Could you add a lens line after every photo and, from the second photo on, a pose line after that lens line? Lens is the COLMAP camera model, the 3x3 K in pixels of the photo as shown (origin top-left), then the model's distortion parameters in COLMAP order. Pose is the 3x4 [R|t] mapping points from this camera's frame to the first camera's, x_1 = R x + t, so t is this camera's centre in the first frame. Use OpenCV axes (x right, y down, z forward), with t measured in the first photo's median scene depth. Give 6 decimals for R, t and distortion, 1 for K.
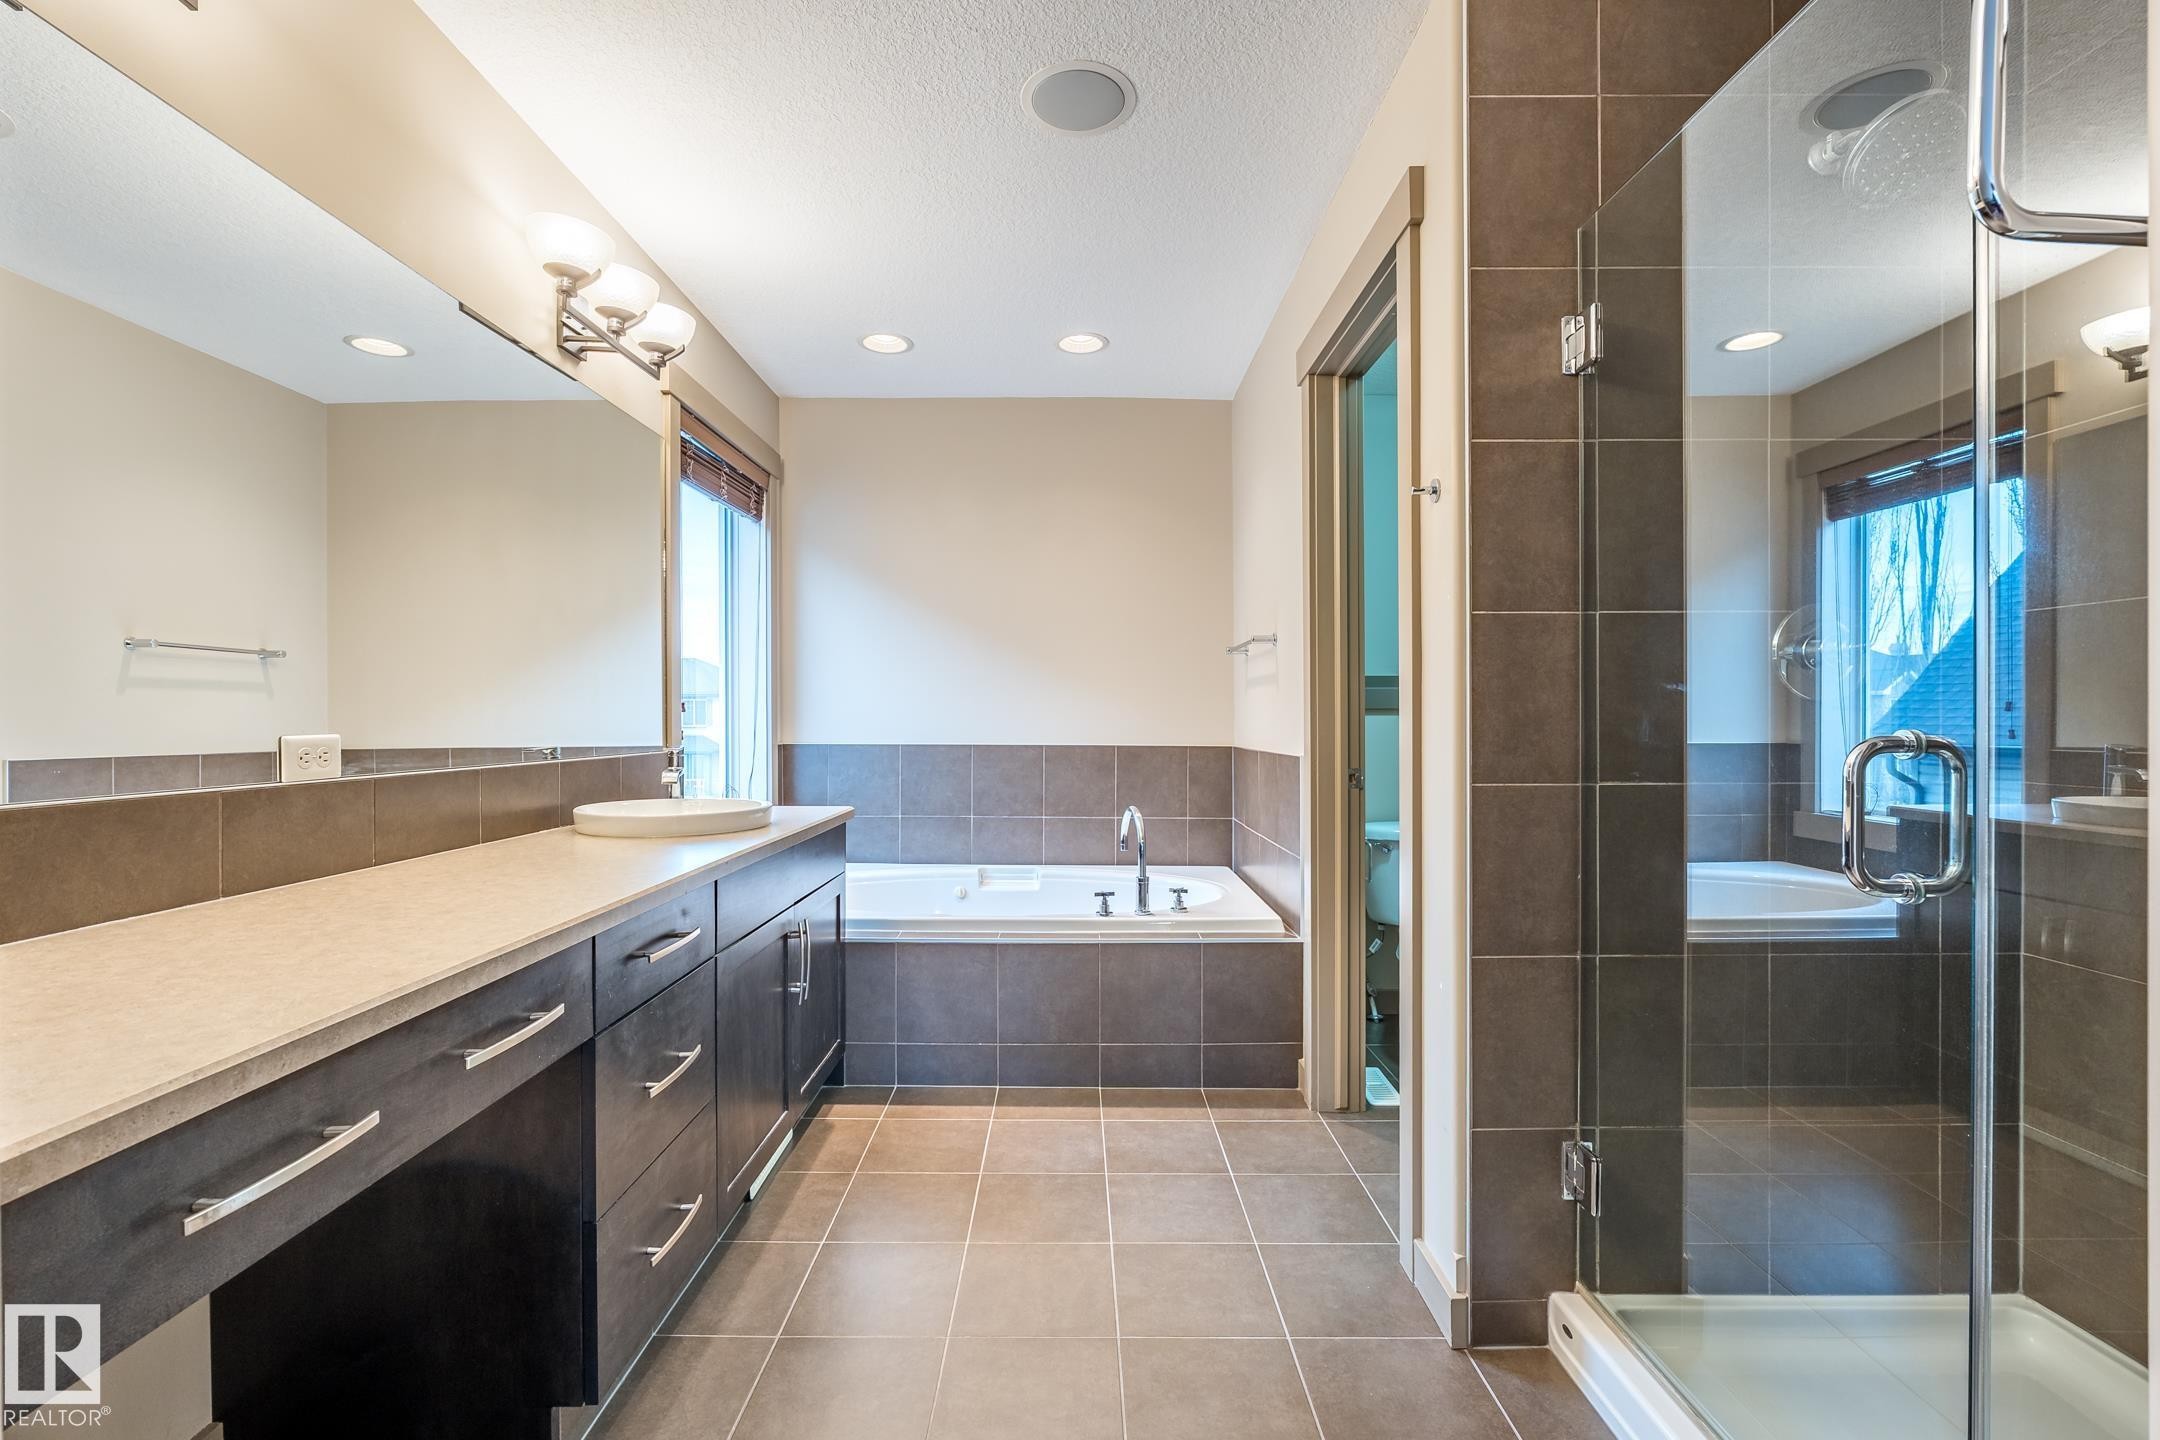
lens RADIAL K [[957.9, 0, 1079.8], [0, 957.9, 723.3], [0, 0, 1]] dist [-0.003362, 0.000966]
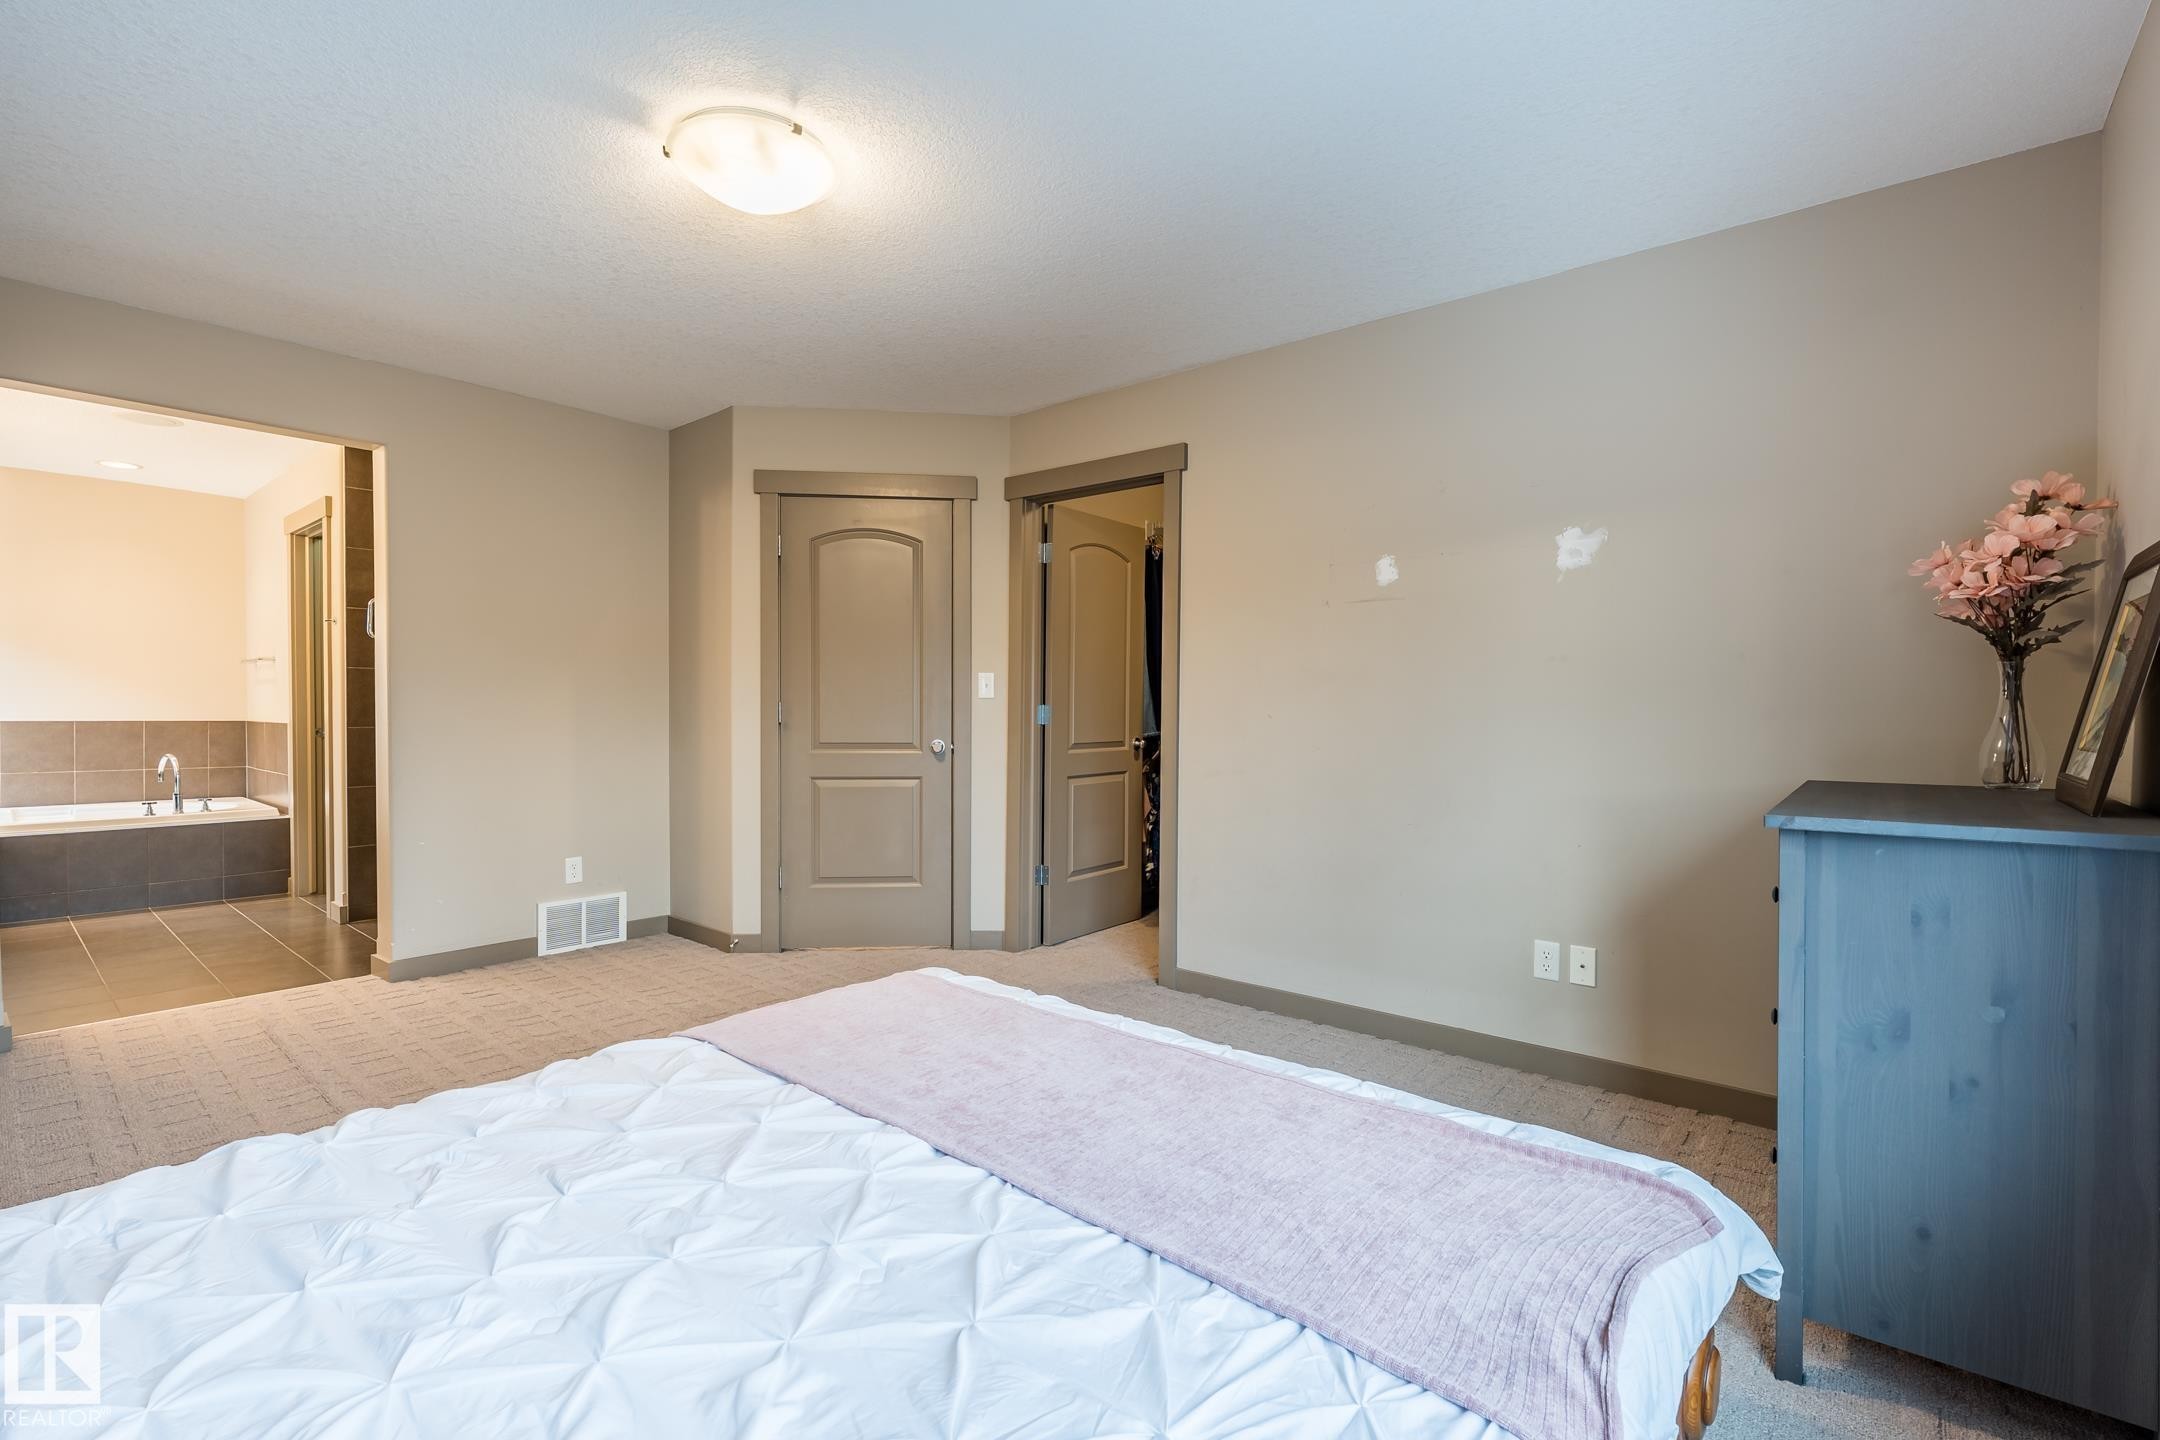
lens RADIAL K [[957.9, 0, 1076.8], [0, 957.9, 721.8], [0, 0, 1]] dist [-0.003362, 0.000966]
pose [[0.650000, -0.009009, 0.759881, -0.196368], [-0.002697, 0.999896, 0.014161, -0.001088], [-0.759930, -0.011254, 0.649908, -1.416761]]
